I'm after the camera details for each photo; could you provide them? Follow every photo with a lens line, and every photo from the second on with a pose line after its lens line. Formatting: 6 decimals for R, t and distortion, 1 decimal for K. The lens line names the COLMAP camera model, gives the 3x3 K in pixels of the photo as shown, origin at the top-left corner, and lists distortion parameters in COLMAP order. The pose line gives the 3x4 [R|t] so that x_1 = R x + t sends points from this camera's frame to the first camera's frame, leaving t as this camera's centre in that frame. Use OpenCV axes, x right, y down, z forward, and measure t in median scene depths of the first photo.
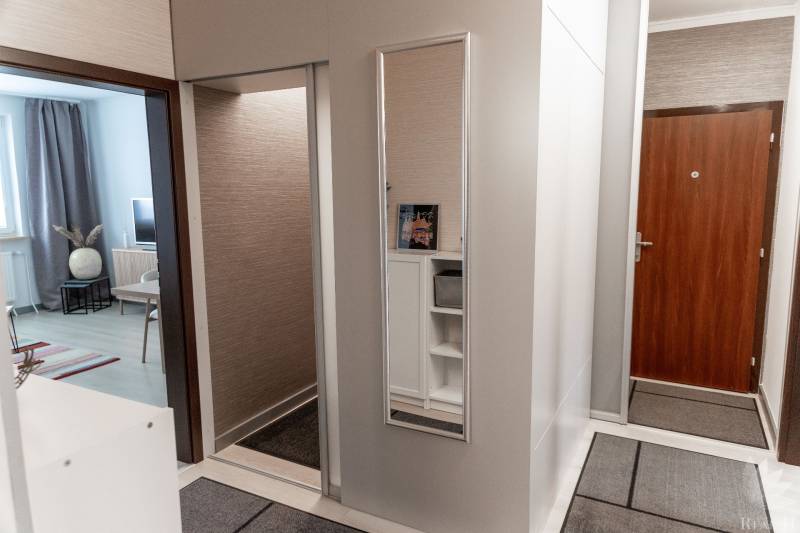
lens RADIAL K [[544.5, 0, 400.0], [0, 544.5, 266.5], [0, 0, 1]] dist [0.008463, 0.004693]
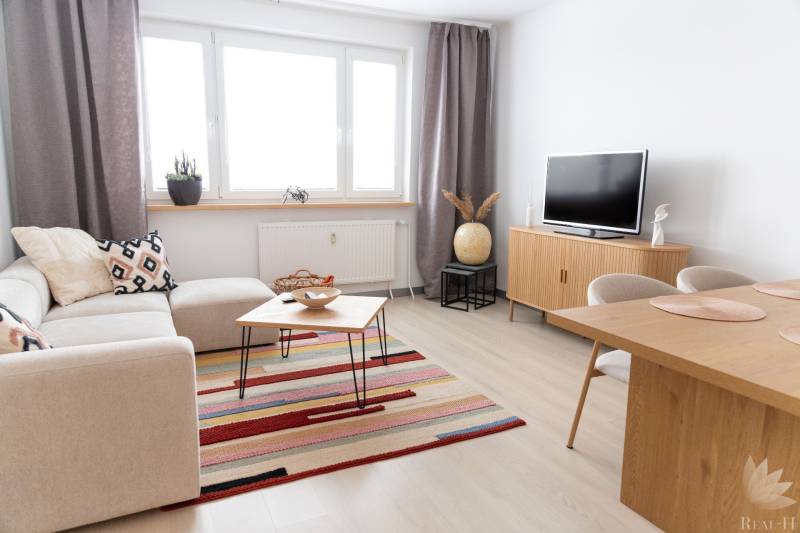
lens RADIAL K [[544.5, 0, 400.0], [0, 544.5, 266.5], [0, 0, 1]] dist [0.008463, 0.004693]
pose [[0.811676, 0.121711, -0.571287, -0.228123], [-0.106837, 0.992485, 0.059655, -0.008099], [0.574255, 0.012614, 0.818579, 0.334269]]
